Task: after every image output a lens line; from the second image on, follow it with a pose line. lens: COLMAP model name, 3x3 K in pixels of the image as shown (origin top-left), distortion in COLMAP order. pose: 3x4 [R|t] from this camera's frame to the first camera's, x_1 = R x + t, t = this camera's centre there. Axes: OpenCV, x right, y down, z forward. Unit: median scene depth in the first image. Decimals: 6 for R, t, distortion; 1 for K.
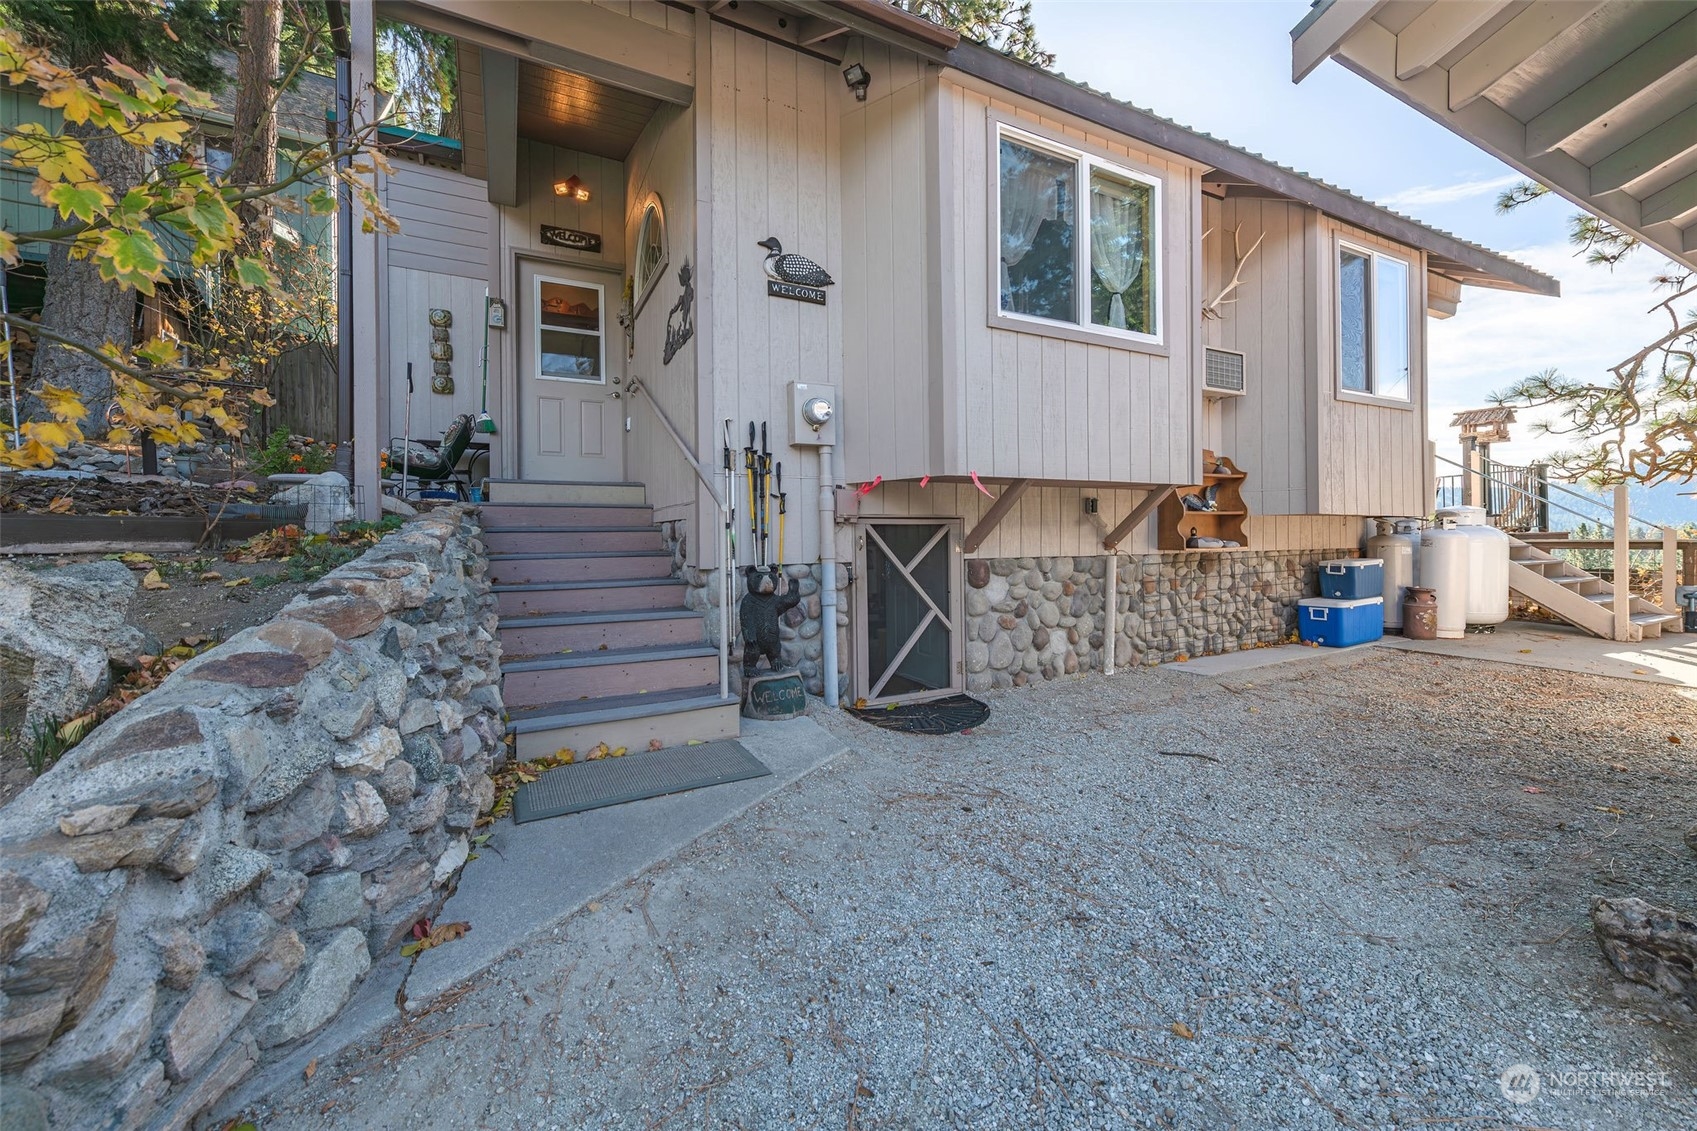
lens RADIAL K [[687.9, 0, 839.5], [0, 687.9, 536.4], [0, 0, 1]] dist [0.009493, -0.001263]
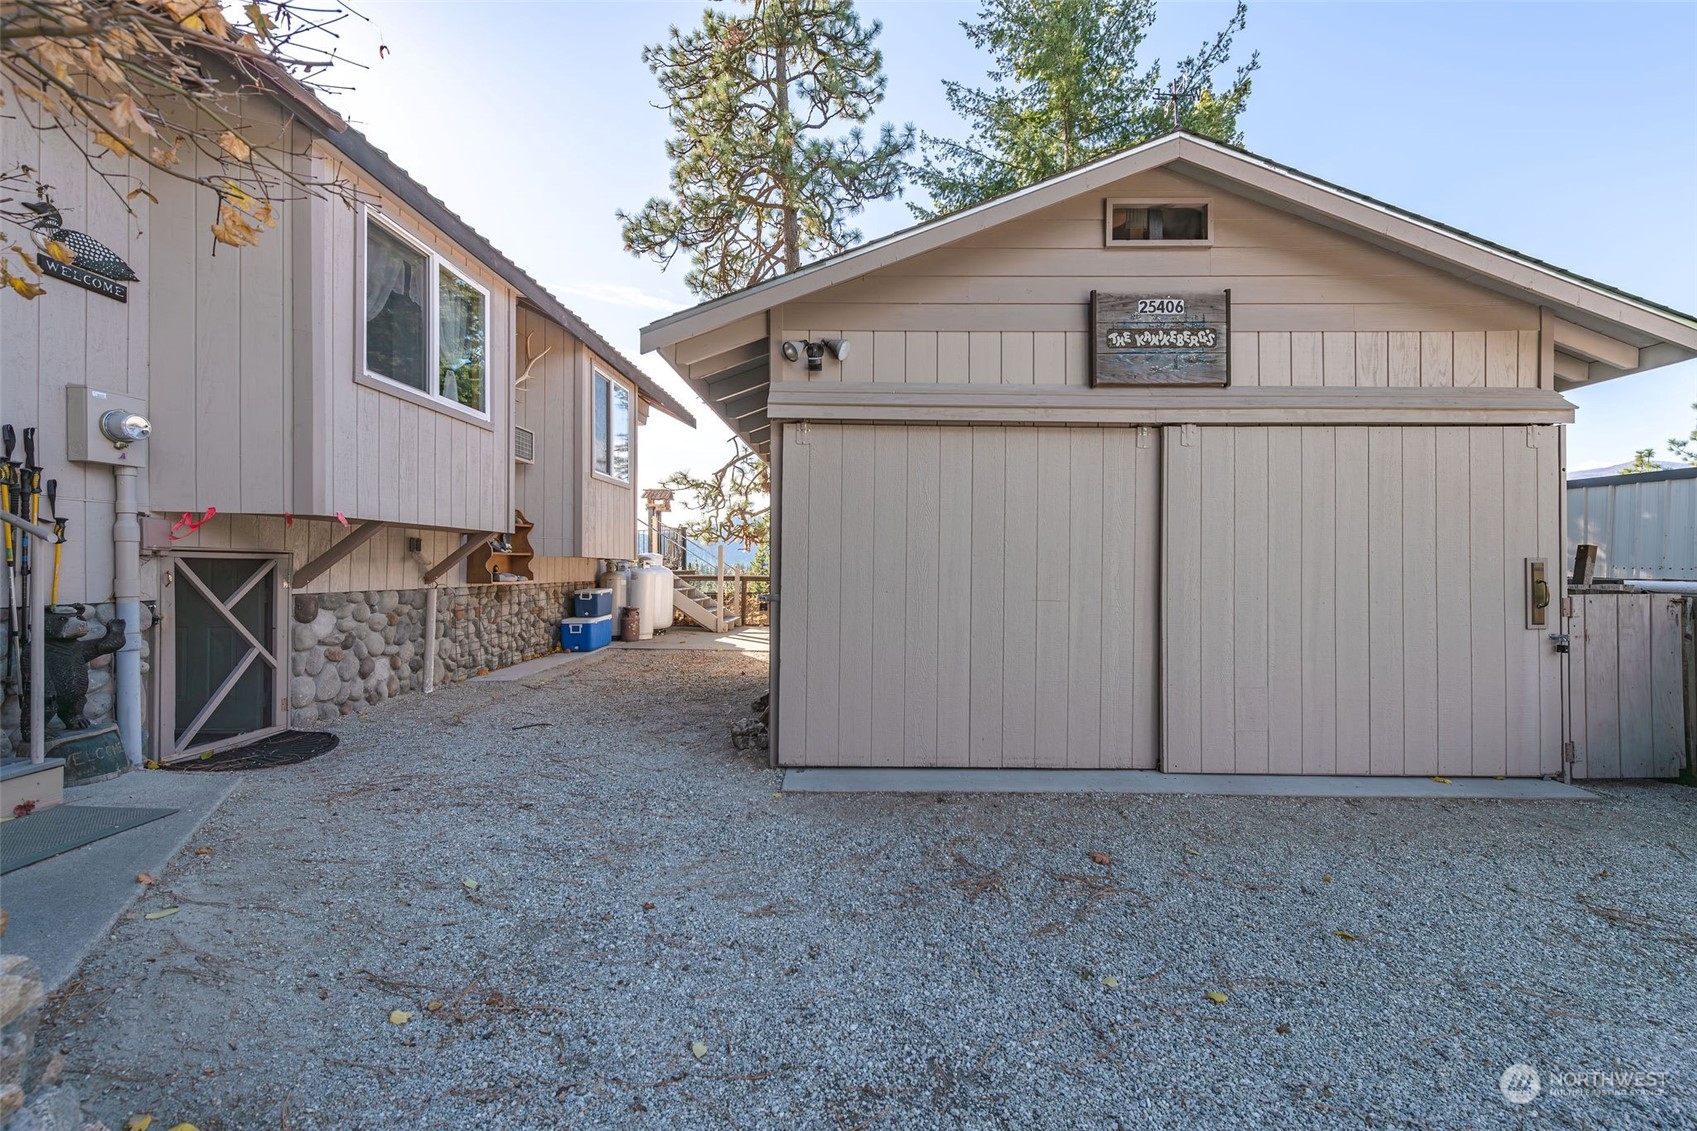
lens RADIAL K [[687.9, 0, 851.3], [0, 687.9, 566.3], [0, 0, 1]] dist [0.009493, -0.001263]
pose [[0.496431, 0.012548, 0.867986, -0.288618], [-0.007513, 0.999920, -0.010158, -0.003605], [-0.868044, -0.001479, 0.496485, -0.200686]]
